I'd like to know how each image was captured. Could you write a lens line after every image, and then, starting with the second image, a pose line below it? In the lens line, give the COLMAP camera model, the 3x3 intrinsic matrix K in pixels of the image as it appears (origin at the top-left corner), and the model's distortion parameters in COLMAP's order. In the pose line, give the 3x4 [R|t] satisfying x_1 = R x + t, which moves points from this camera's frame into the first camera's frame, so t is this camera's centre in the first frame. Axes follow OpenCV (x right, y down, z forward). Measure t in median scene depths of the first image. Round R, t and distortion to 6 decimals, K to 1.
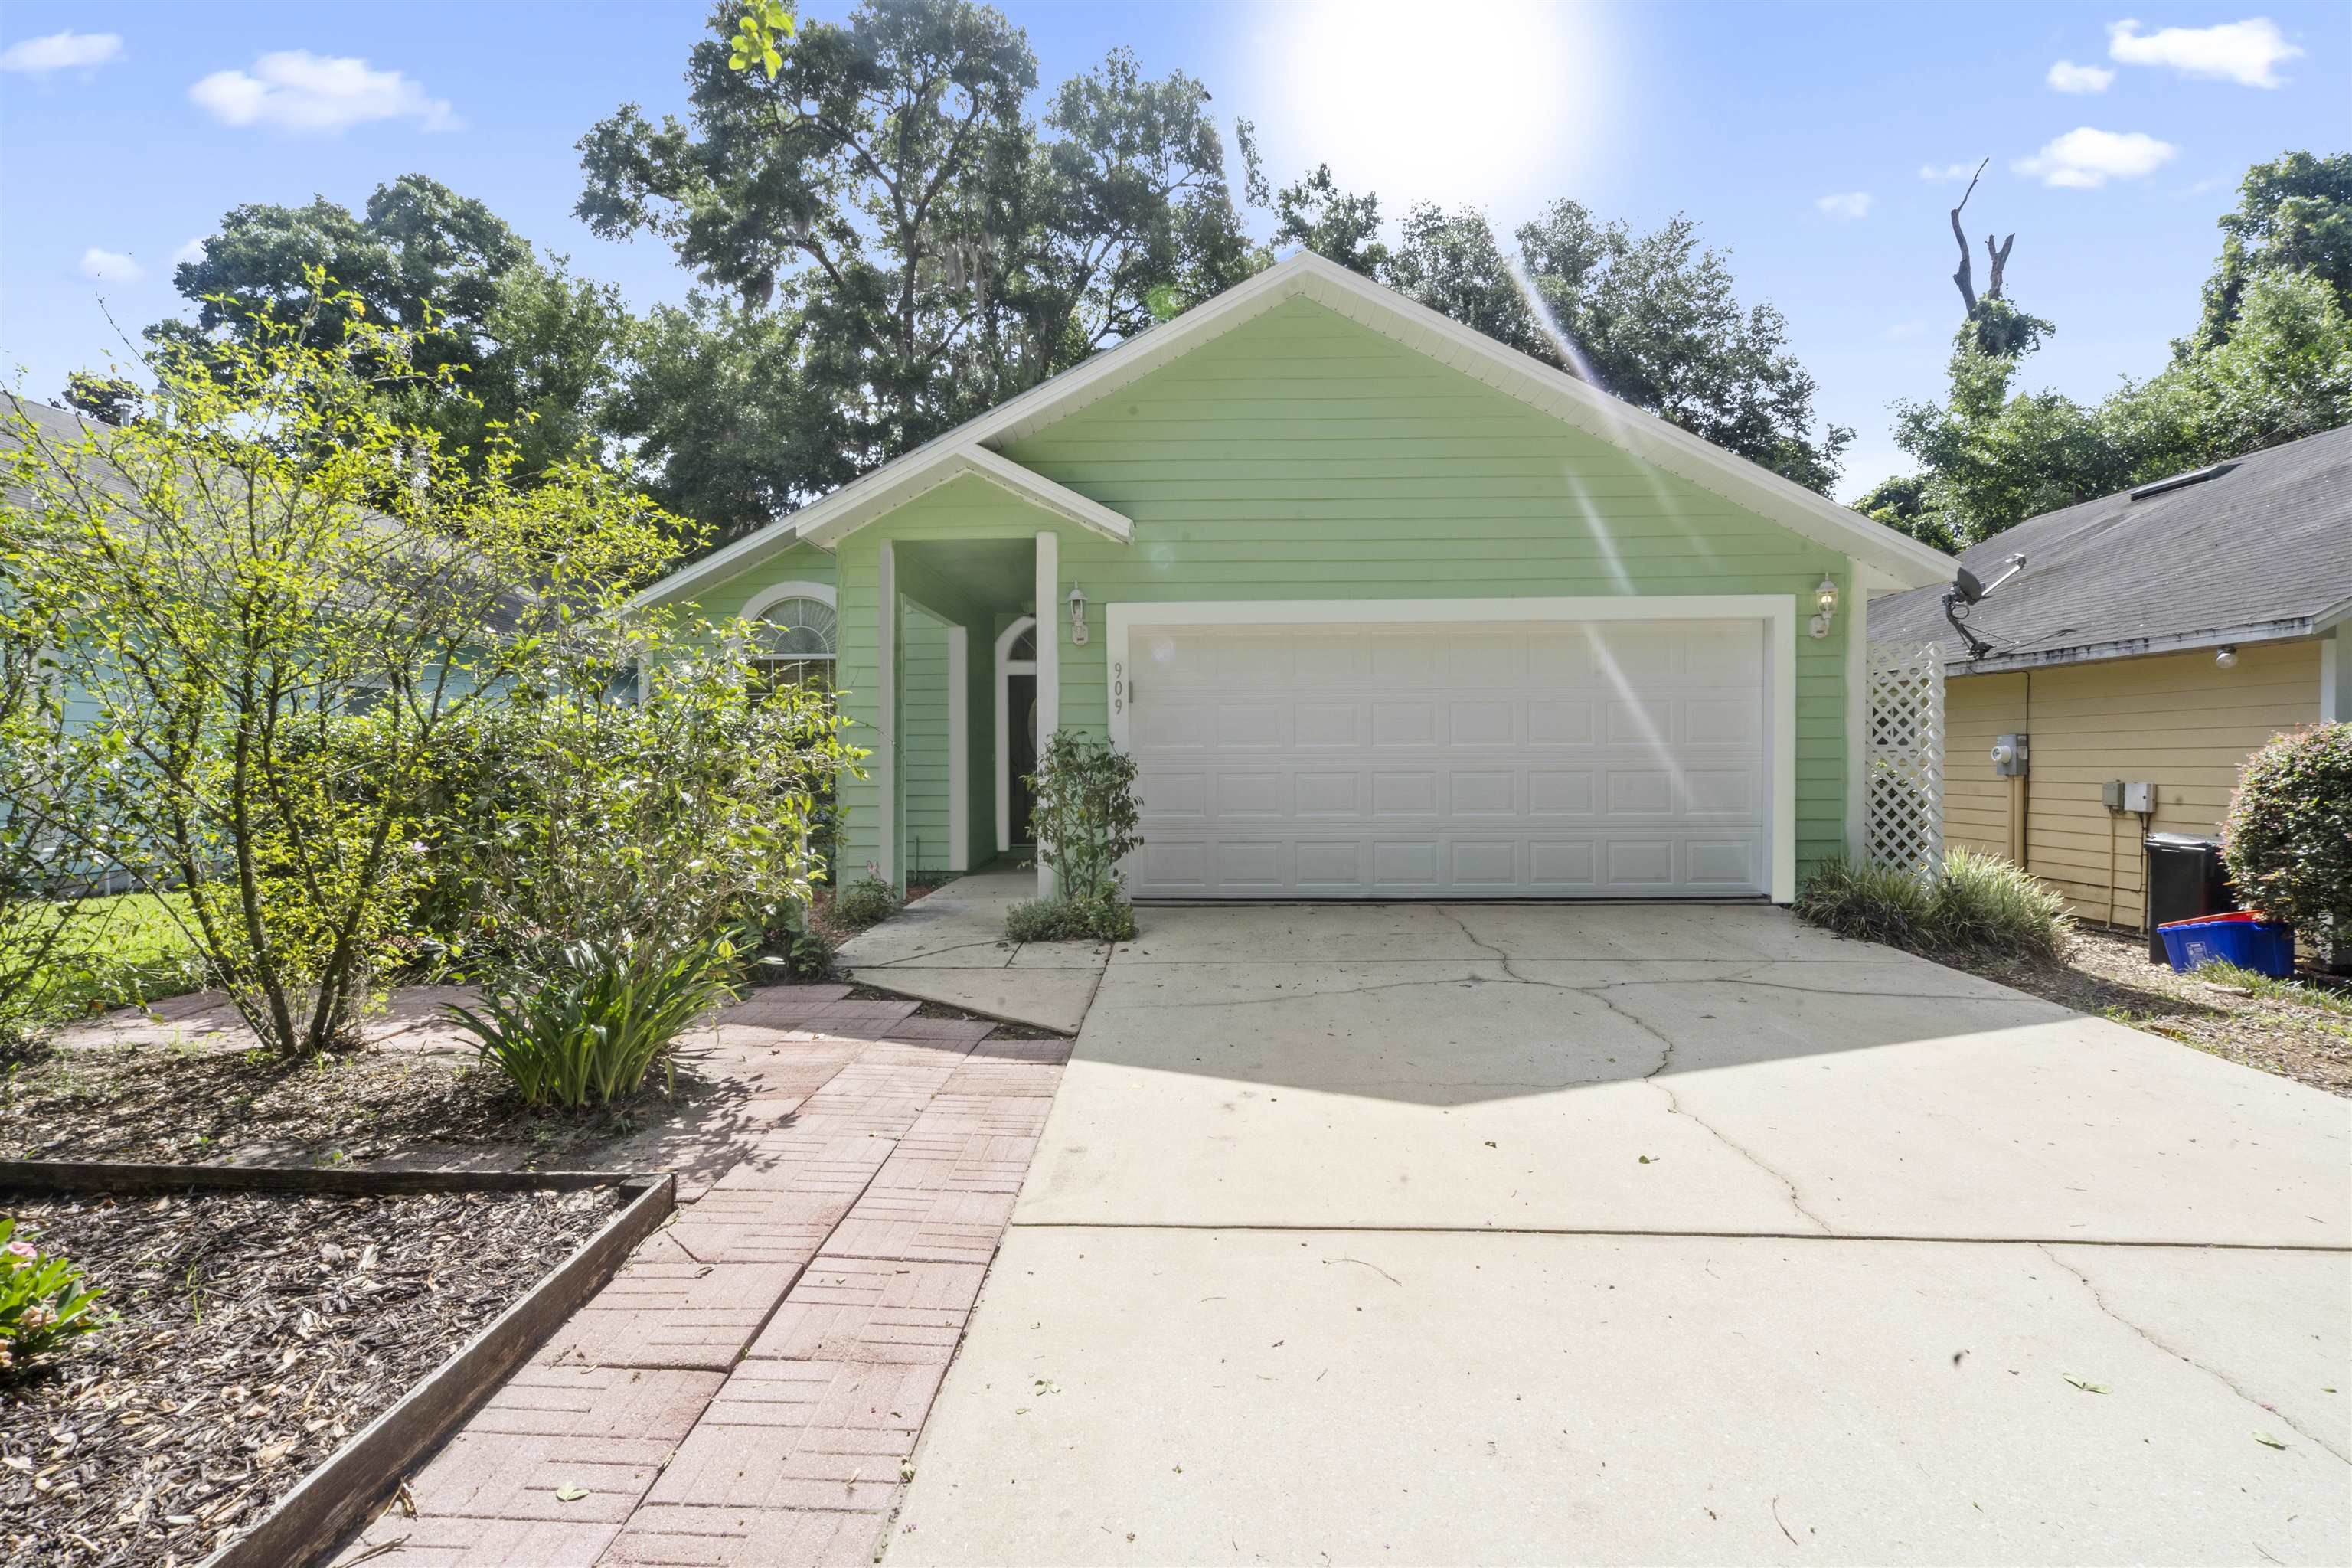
lens RADIAL K [[1131.6, 0, 1173.5], [0, 1131.6, 741.8], [0, 0, 1]] dist [-0.001856, -0.000531]
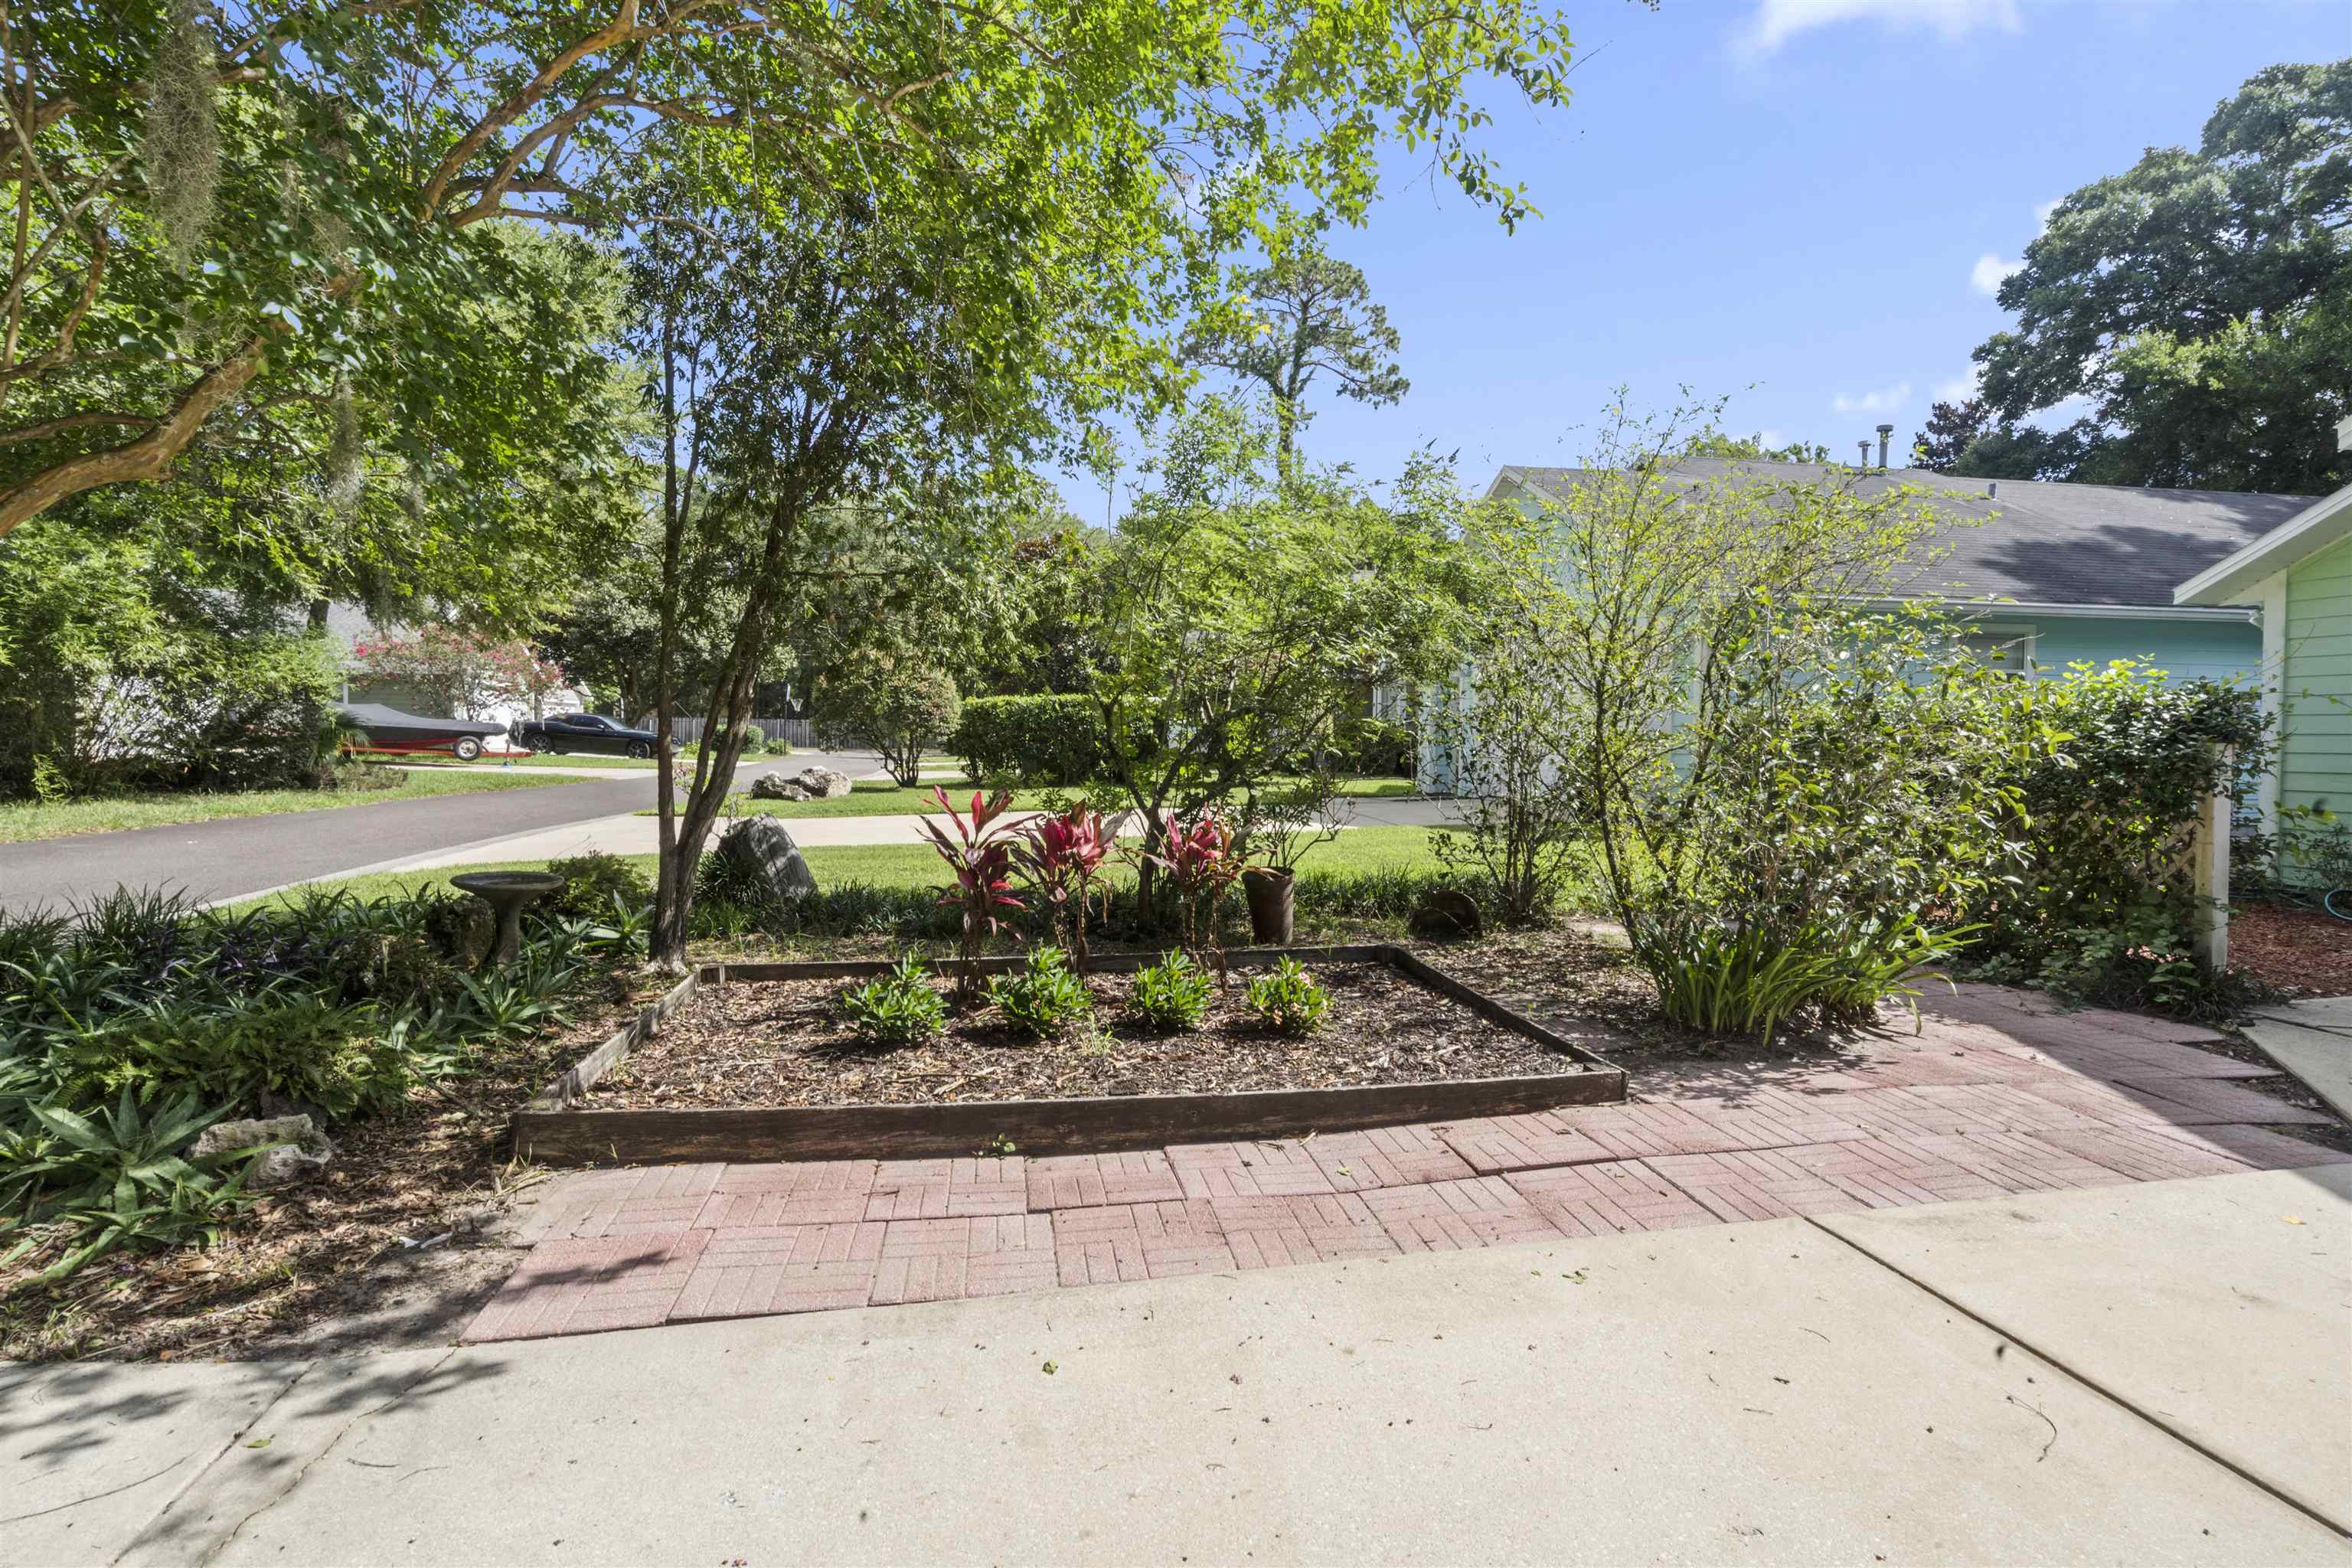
lens RADIAL K [[1131.6, 0, 1173.5], [0, 1131.6, 741.8], [0, 0, 1]] dist [-0.001856, -0.000531]
pose [[0.213856, 0.010606, -0.976808, 0.611427], [0.001943, 0.999934, 0.011282, 0.001590], [0.976863, -0.004310, 0.213822, 0.224747]]
